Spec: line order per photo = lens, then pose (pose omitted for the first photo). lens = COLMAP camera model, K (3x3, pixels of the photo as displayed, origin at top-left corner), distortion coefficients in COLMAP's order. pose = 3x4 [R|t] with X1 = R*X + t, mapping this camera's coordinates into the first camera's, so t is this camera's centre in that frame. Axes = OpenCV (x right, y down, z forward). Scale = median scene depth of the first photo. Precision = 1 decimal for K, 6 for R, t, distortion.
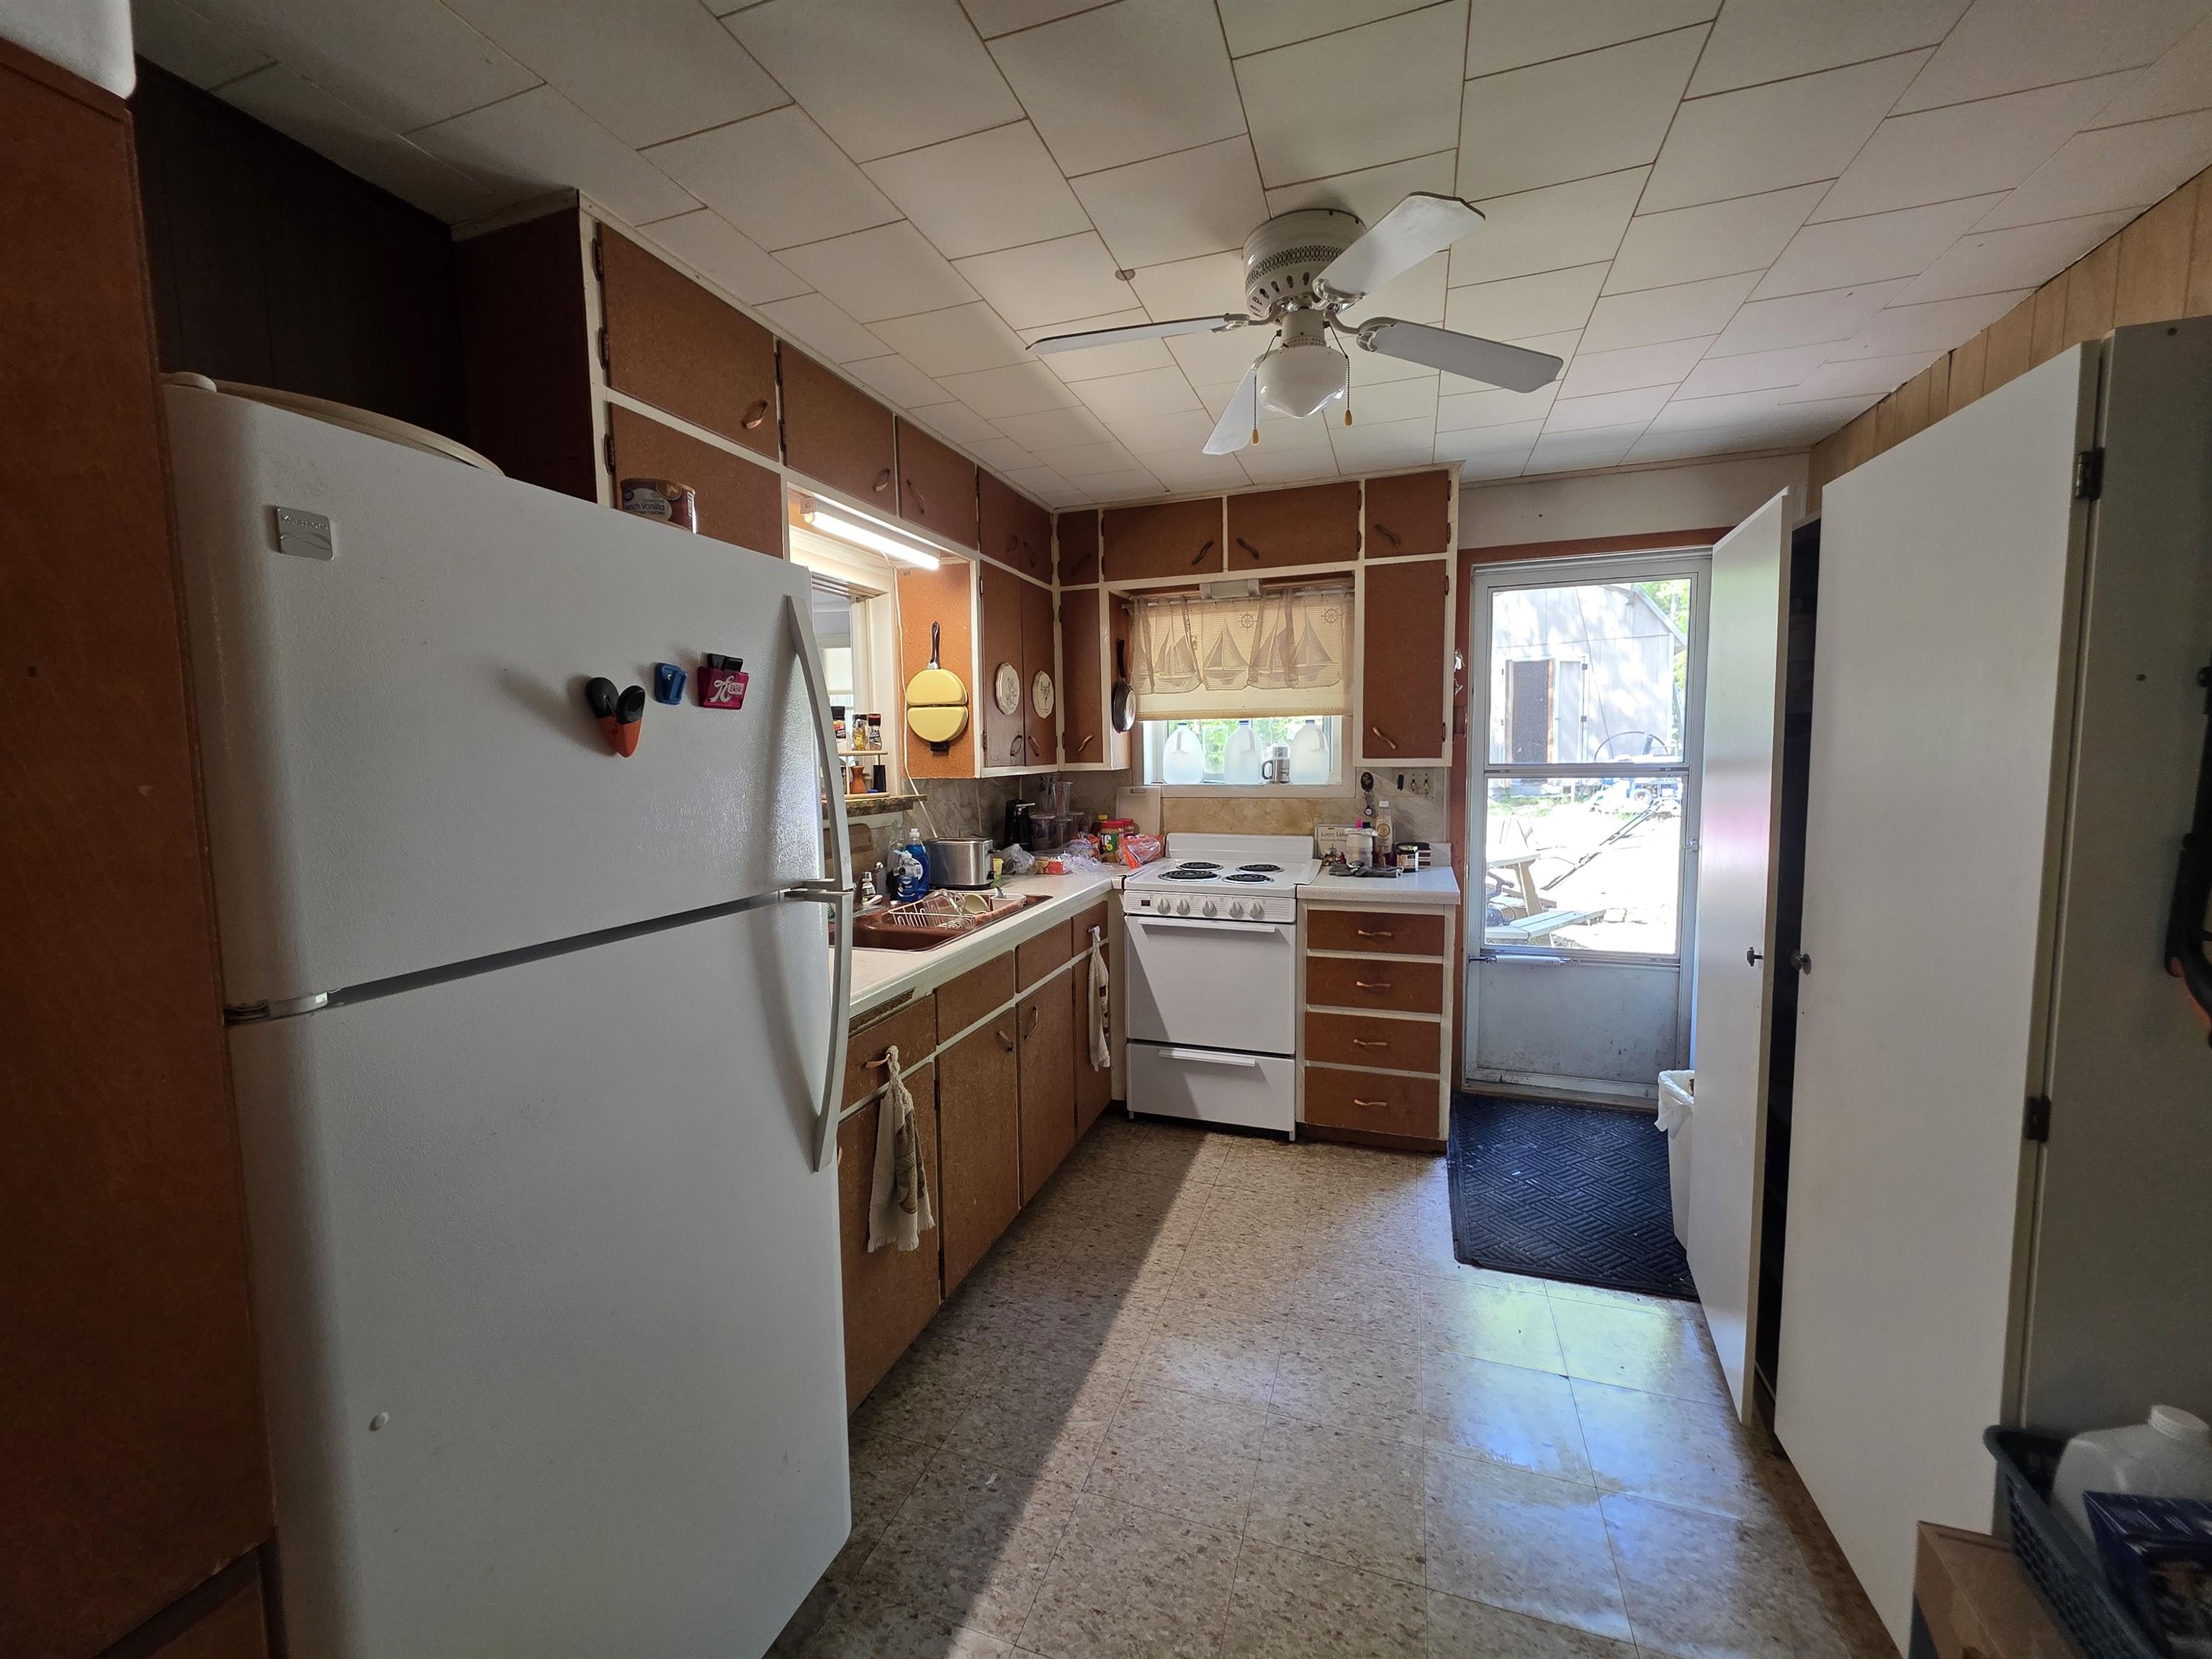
lens RADIAL K [[885.2, 0, 1093.5], [0, 885.2, 831.1], [0, 0, 1]] dist [0.003017, -0.000695]
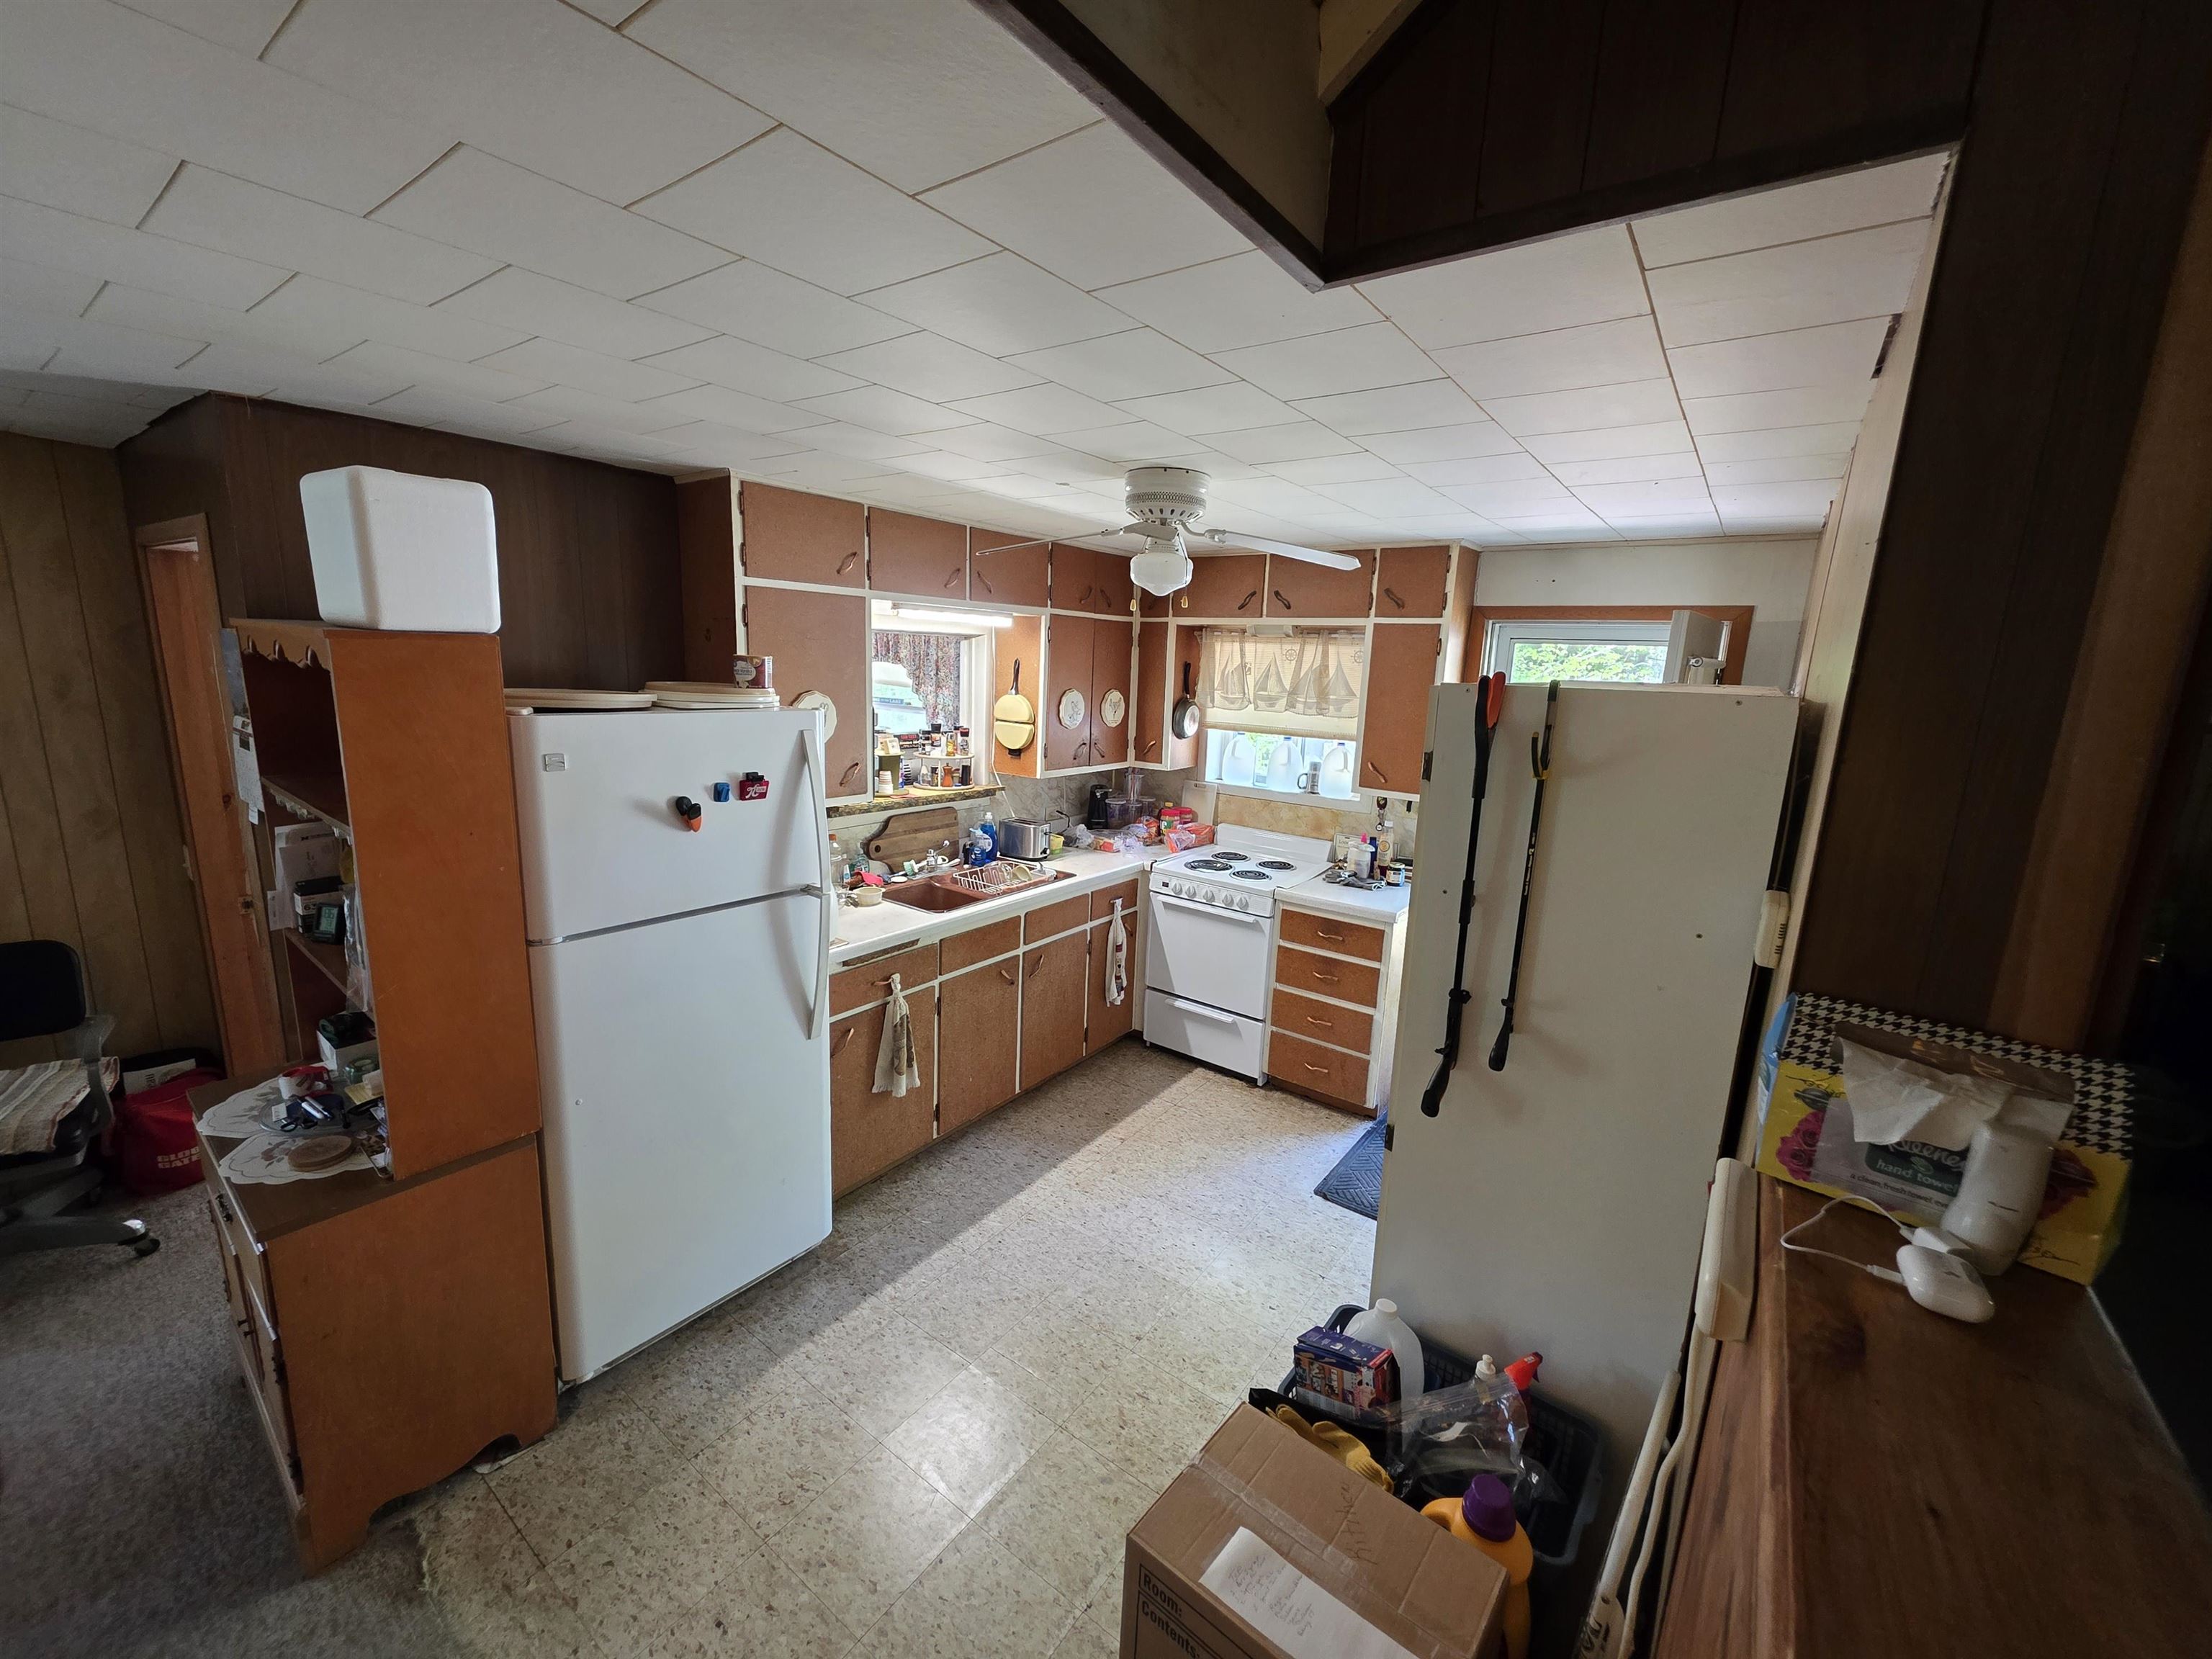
lens RADIAL K [[885.2, 0, 1093.5], [0, 885.2, 831.1], [0, 0, 1]] dist [0.003017, -0.000695]
pose [[0.951448, 0.110536, -0.287277, 0.333141], [-0.080771, 0.990248, 0.113511, -0.137282], [0.297023, -0.084796, 0.951098, -0.244795]]
